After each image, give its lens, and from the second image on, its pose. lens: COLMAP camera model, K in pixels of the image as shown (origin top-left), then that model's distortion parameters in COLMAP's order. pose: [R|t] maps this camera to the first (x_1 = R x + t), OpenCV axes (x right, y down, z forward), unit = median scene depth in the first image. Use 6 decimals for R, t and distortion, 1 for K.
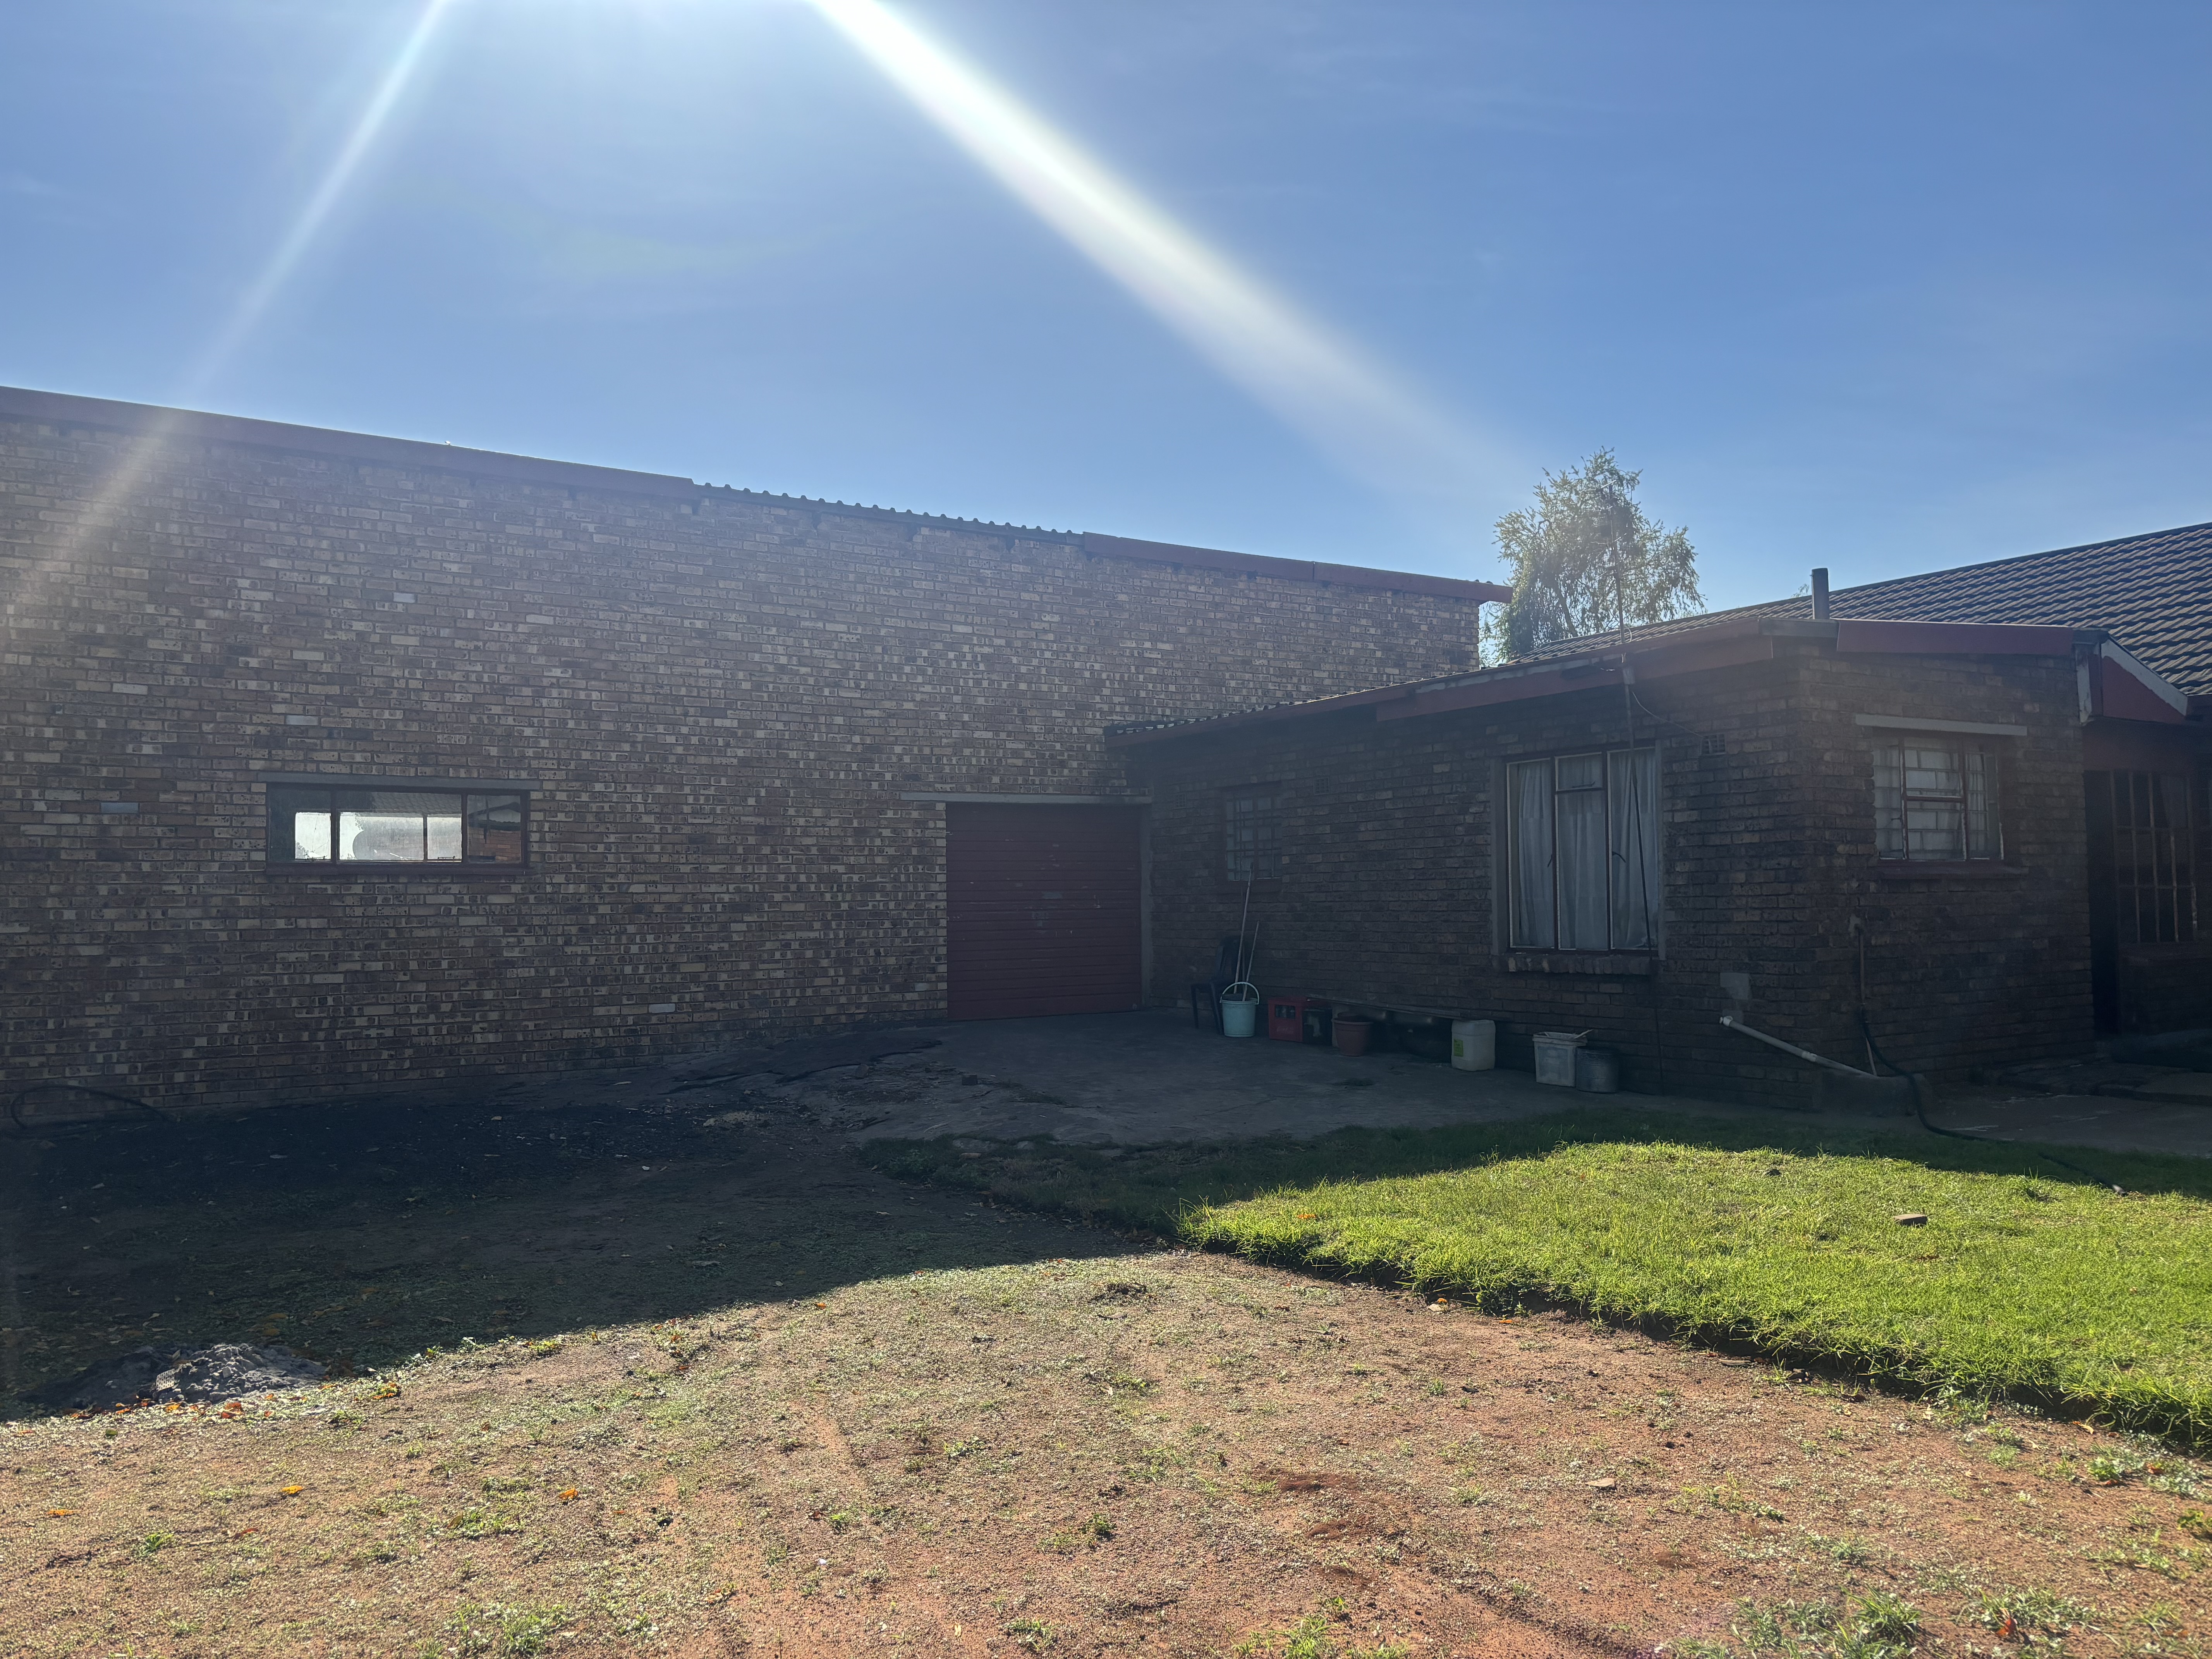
lens RADIAL K [[1673.7, 0, 1086.1], [0, 1673.7, 825.7], [0, 0, 1]] dist [0.065633, -0.059131]
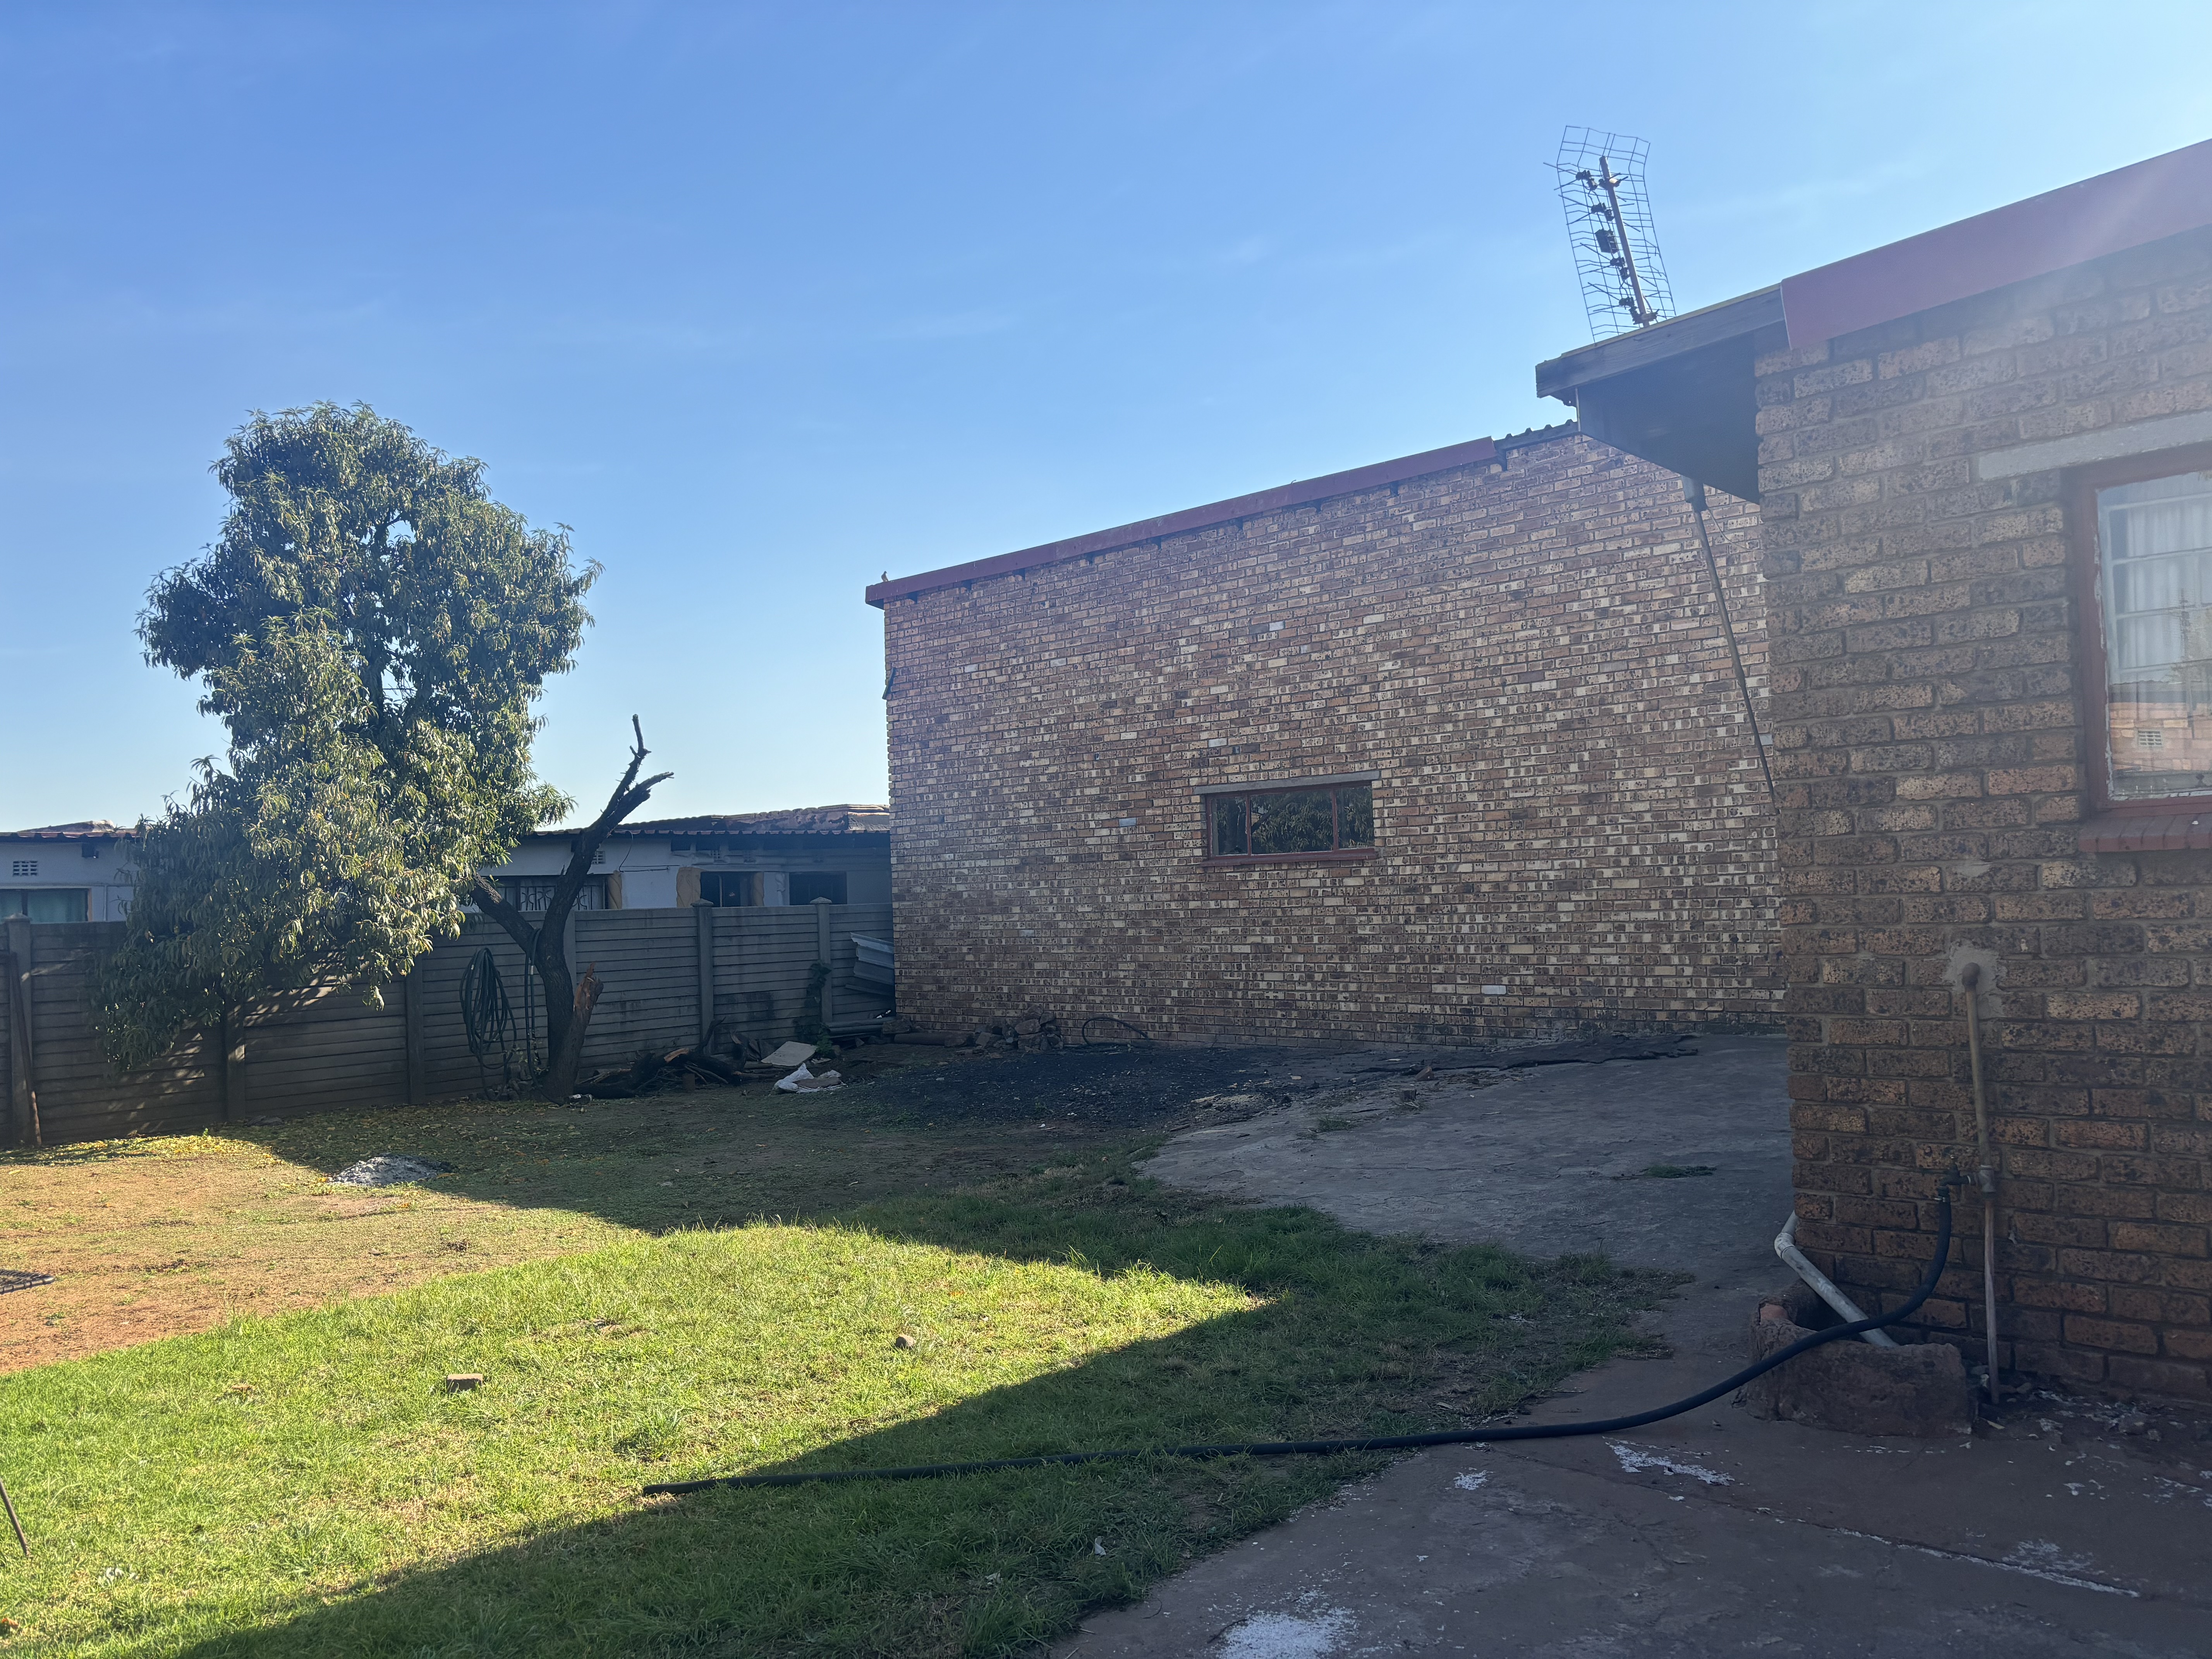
lens RADIAL K [[1673.7, 0, 1087.5], [0, 1673.7, 838.4], [0, 0, 1]] dist [0.065633, -0.059131]
pose [[0.229157, -0.027183, -0.973010, 0.660814], [0.081082, 0.996669, -0.008748, 0.010685], [0.970007, -0.076889, 0.230598, 0.567152]]
